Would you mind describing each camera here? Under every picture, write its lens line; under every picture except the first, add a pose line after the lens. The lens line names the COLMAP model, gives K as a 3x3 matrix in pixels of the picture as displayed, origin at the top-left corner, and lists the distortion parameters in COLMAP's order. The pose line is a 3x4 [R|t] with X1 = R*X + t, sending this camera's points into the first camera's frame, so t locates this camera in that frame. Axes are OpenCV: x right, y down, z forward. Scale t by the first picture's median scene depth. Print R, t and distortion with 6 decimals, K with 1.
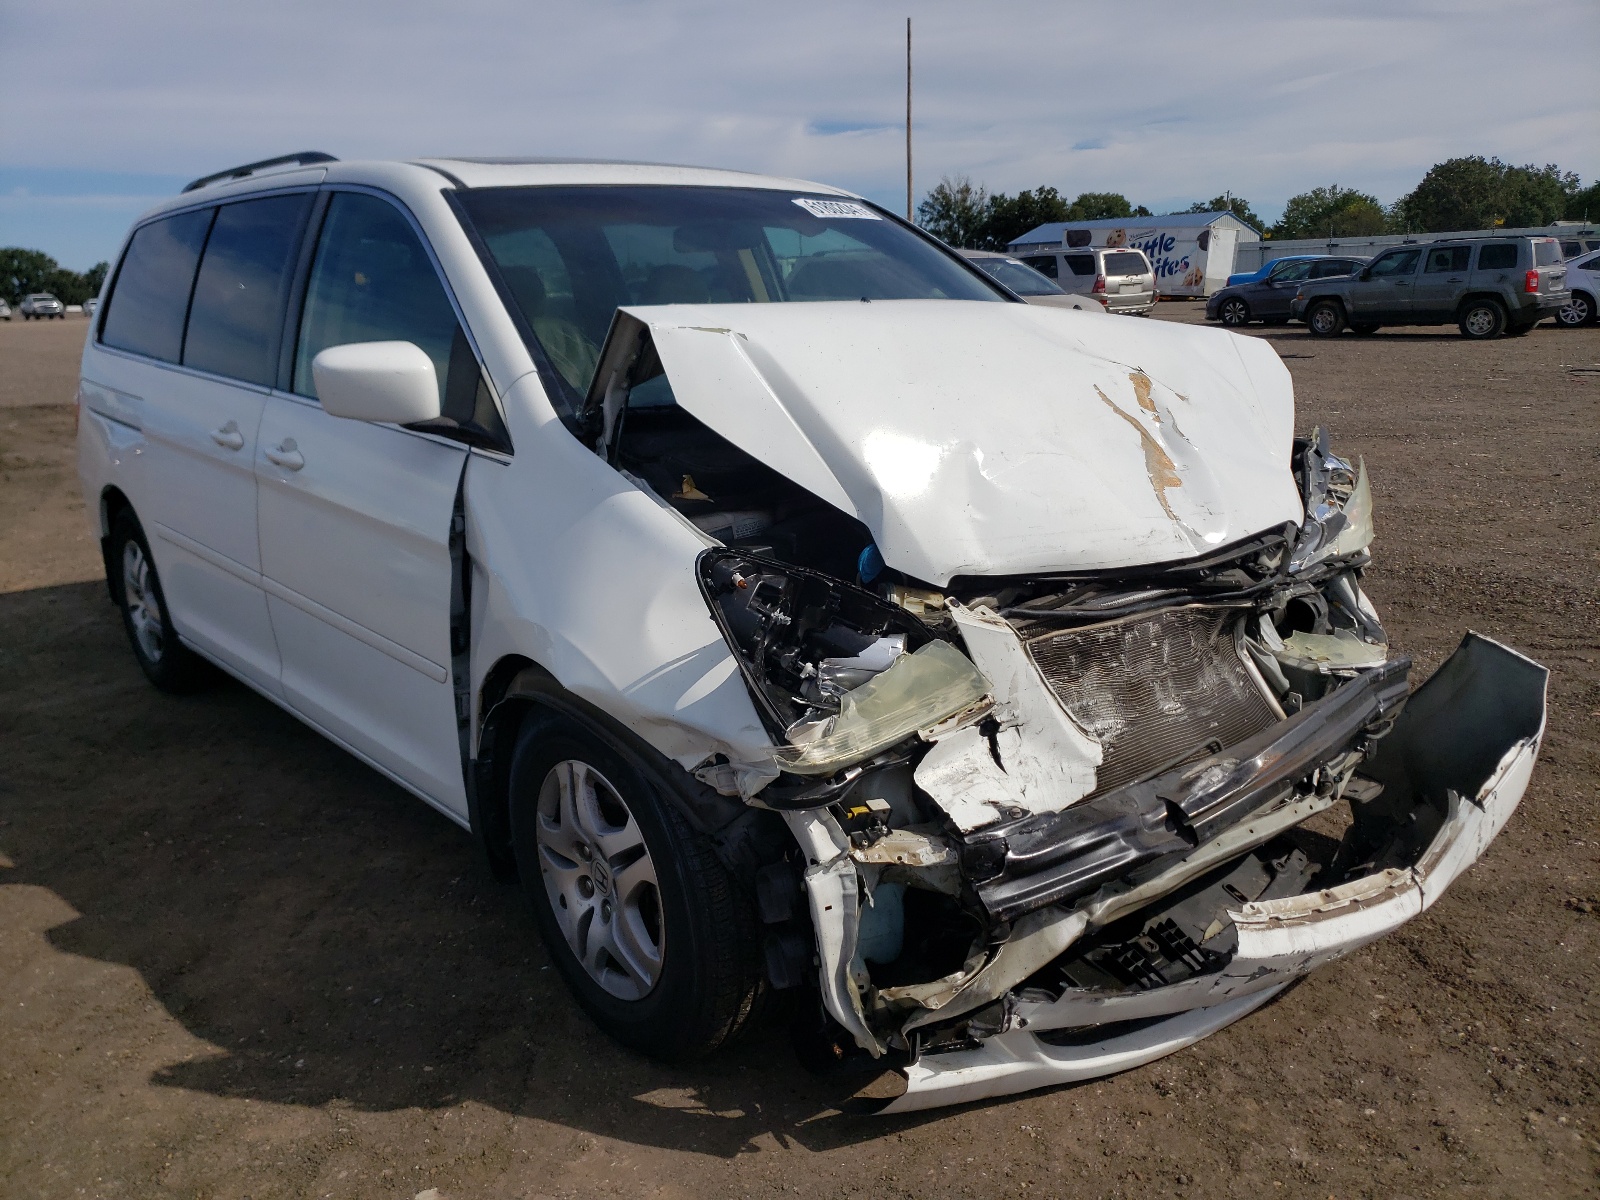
lens RADIAL K [[1212.6, 0, 801.9], [0, 1212.6, 599.7], [0, 0, 1]] dist [-0.003268, -0.000315]
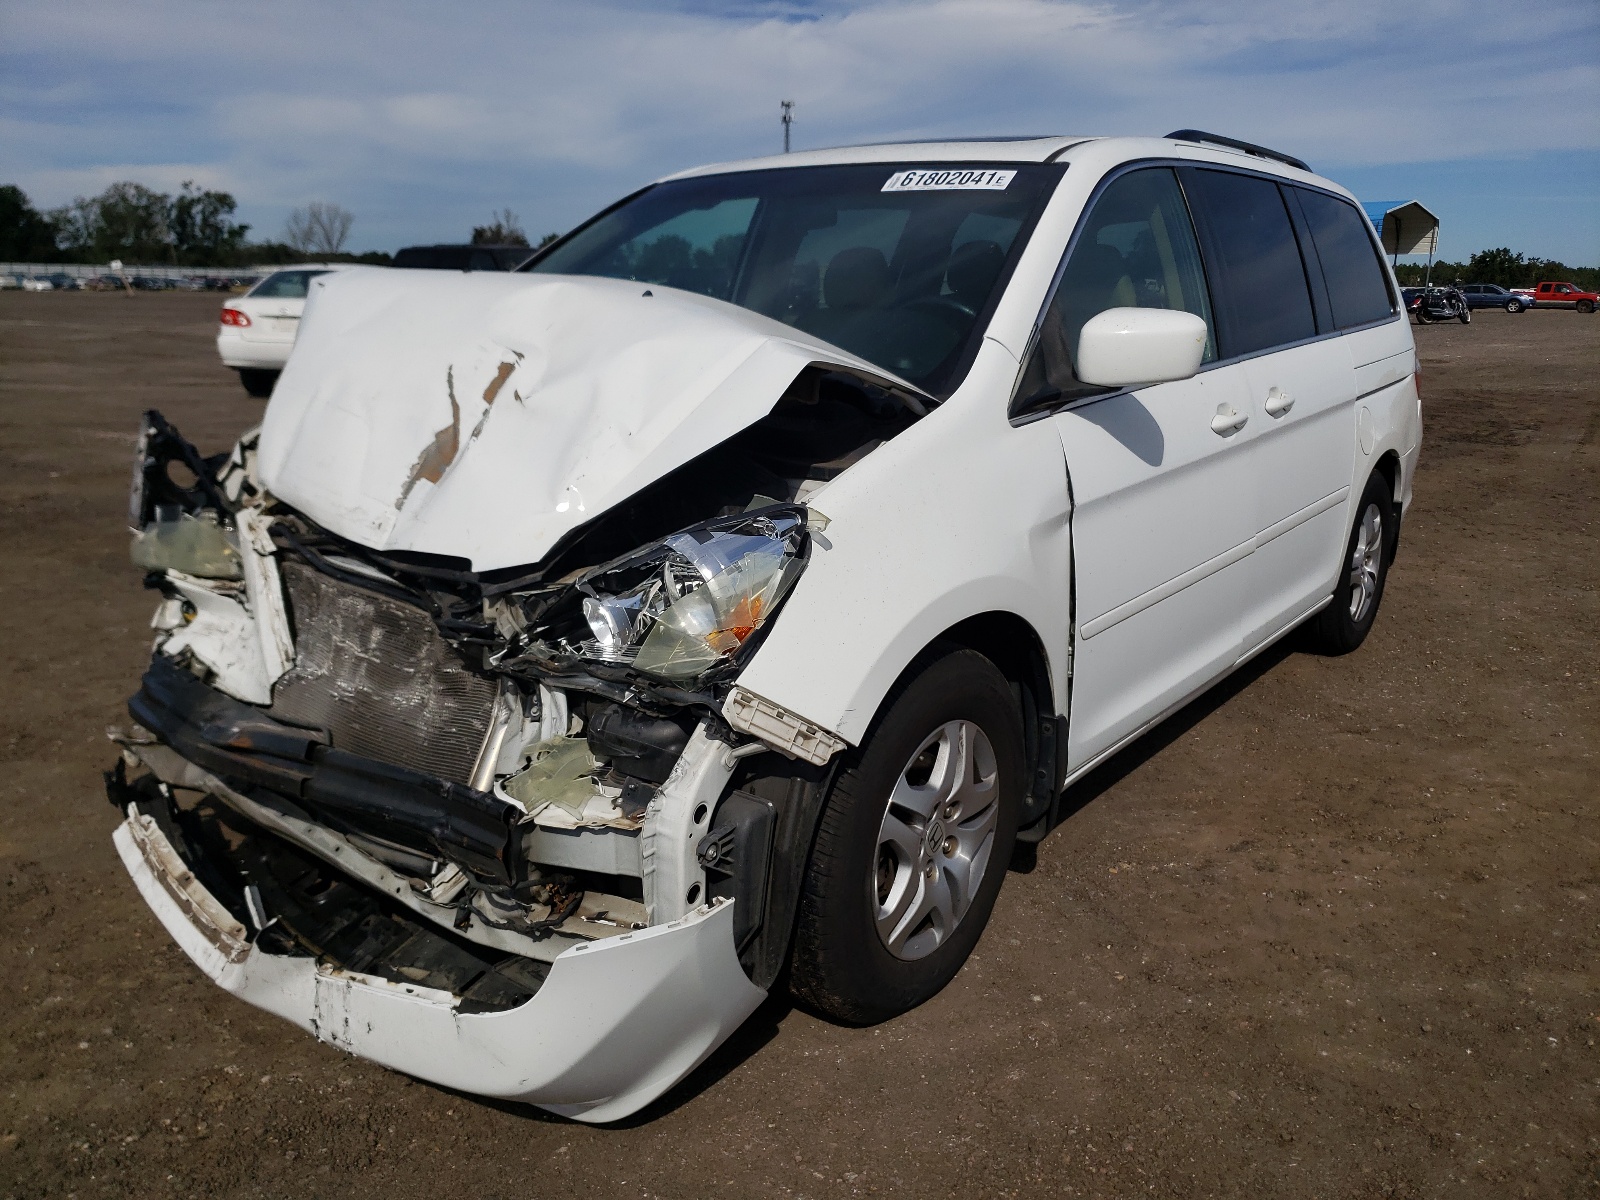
lens RADIAL K [[1212.6, 0, 802.2], [0, 1212.6, 600.9], [0, 0, 1]] dist [-0.003268, -0.000315]
pose [[0.219064, 0.271235, -0.937253, 1.390376], [-0.264110, 0.941208, 0.210649, -0.305799], [0.939285, 0.201392, 0.277821, 1.136159]]
